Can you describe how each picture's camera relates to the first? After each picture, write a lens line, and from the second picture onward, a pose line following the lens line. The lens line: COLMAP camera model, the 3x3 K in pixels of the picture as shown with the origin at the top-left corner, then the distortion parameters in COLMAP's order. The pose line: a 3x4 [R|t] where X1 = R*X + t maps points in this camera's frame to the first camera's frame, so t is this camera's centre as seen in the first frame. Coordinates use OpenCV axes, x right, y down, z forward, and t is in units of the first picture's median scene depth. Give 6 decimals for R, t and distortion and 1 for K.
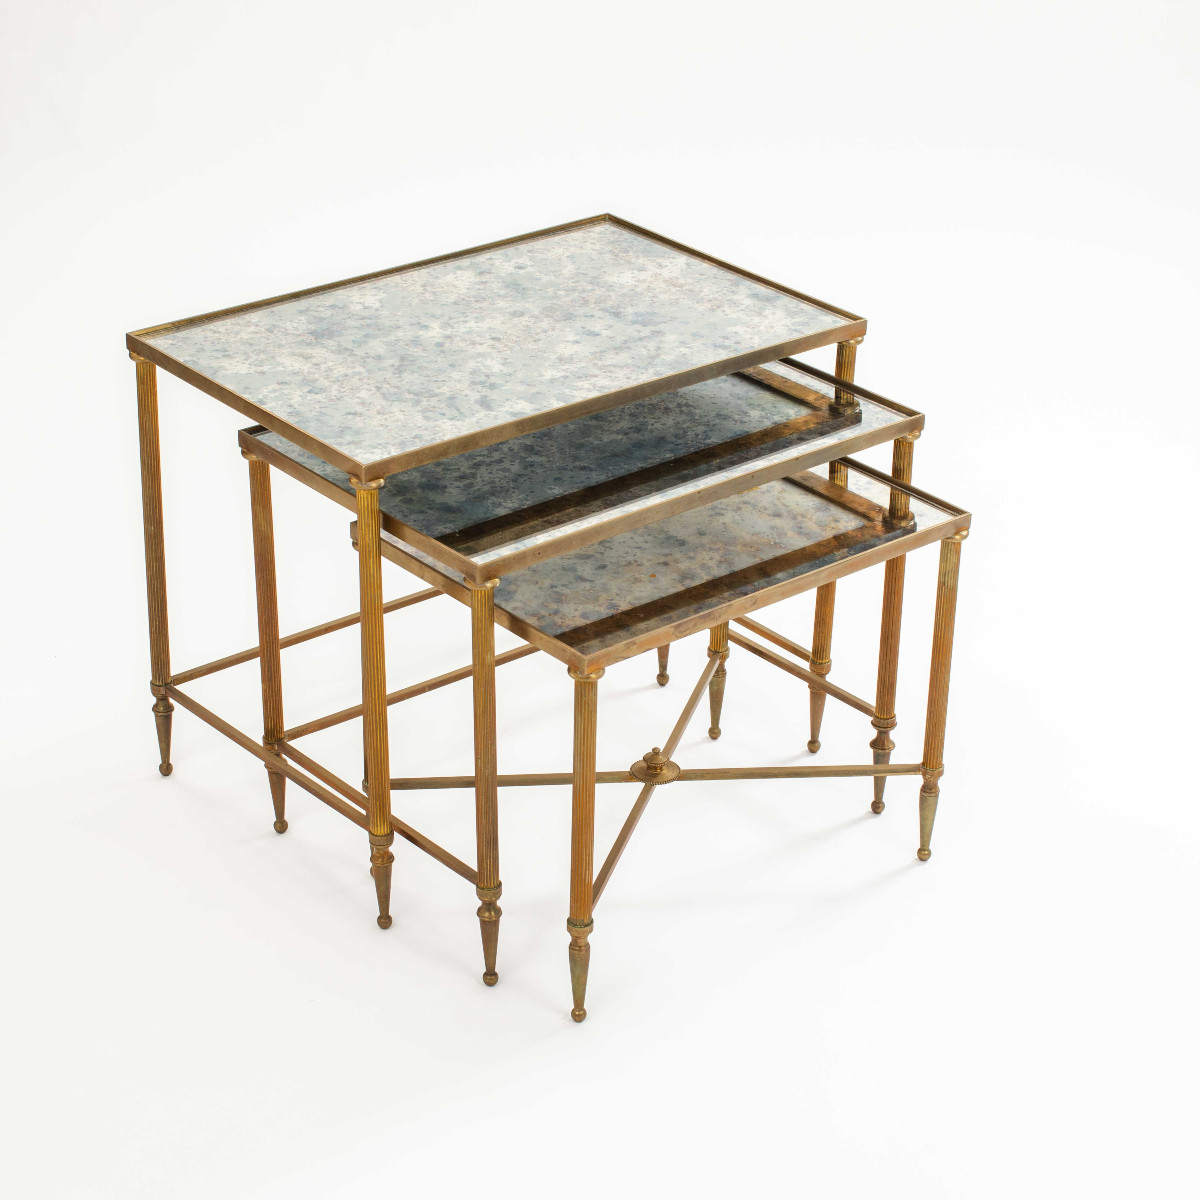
lens RADIAL K [[2829.7, 0, 593.3], [0, 2829.7, 664.2], [0, 0, 1]] dist [-0.101513, 0.000000]
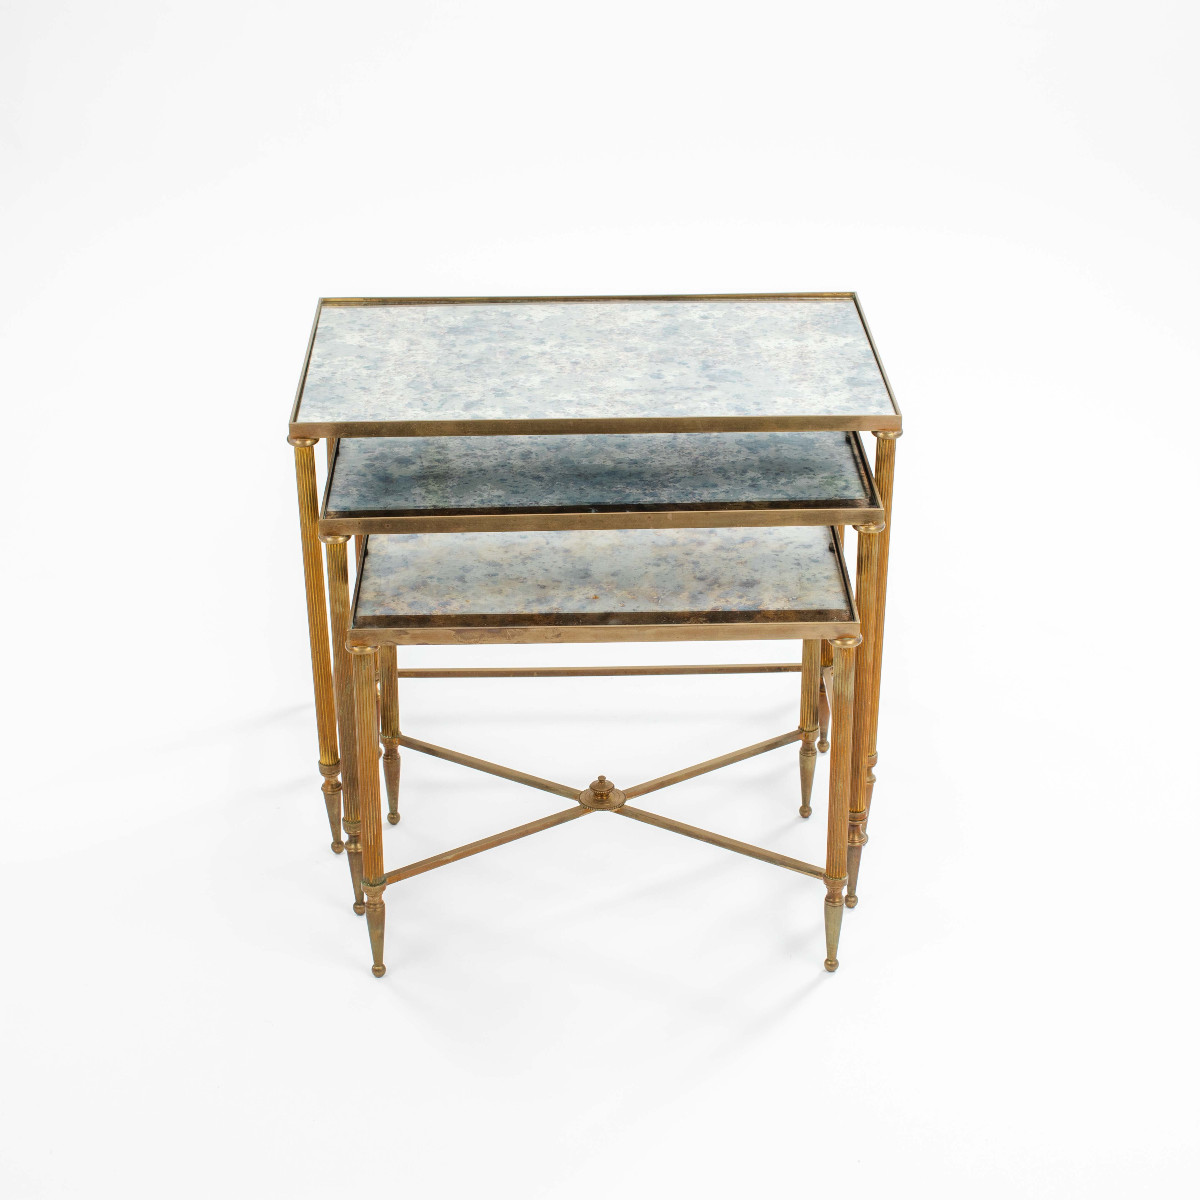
lens RADIAL K [[2829.7, 0, 596.4], [0, 2829.7, 599.9], [0, 0, 1]] dist [-0.101513, 0.000000]
pose [[0.792852, 0.230818, -0.564011, 0.605068], [-0.268116, 0.963231, 0.017296, -0.048324], [0.547265, 0.137507, 0.825586, 0.119654]]
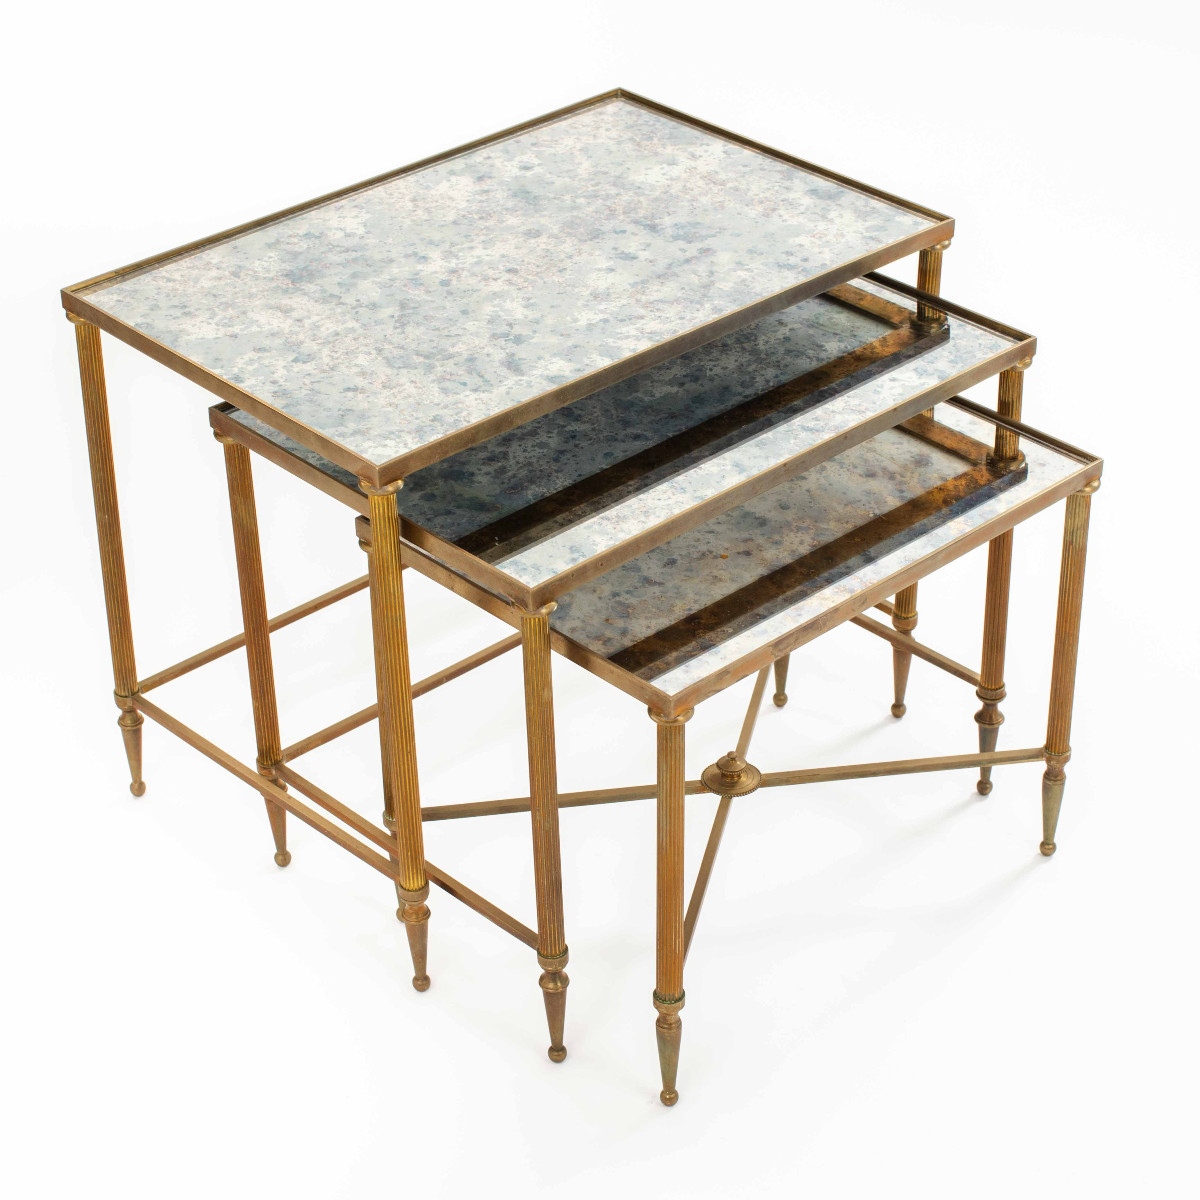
lens RADIAL K [[2829.7, 0, 606.5], [0, 2829.7, 599.5], [0, 0, 1]] dist [-0.101513, 0.000000]
pose [[0.997654, -0.057930, 0.036468, -0.042596], [0.055081, 0.995676, 0.074799, -0.079824], [-0.040644, -0.072614, 0.996532, 0.172978]]
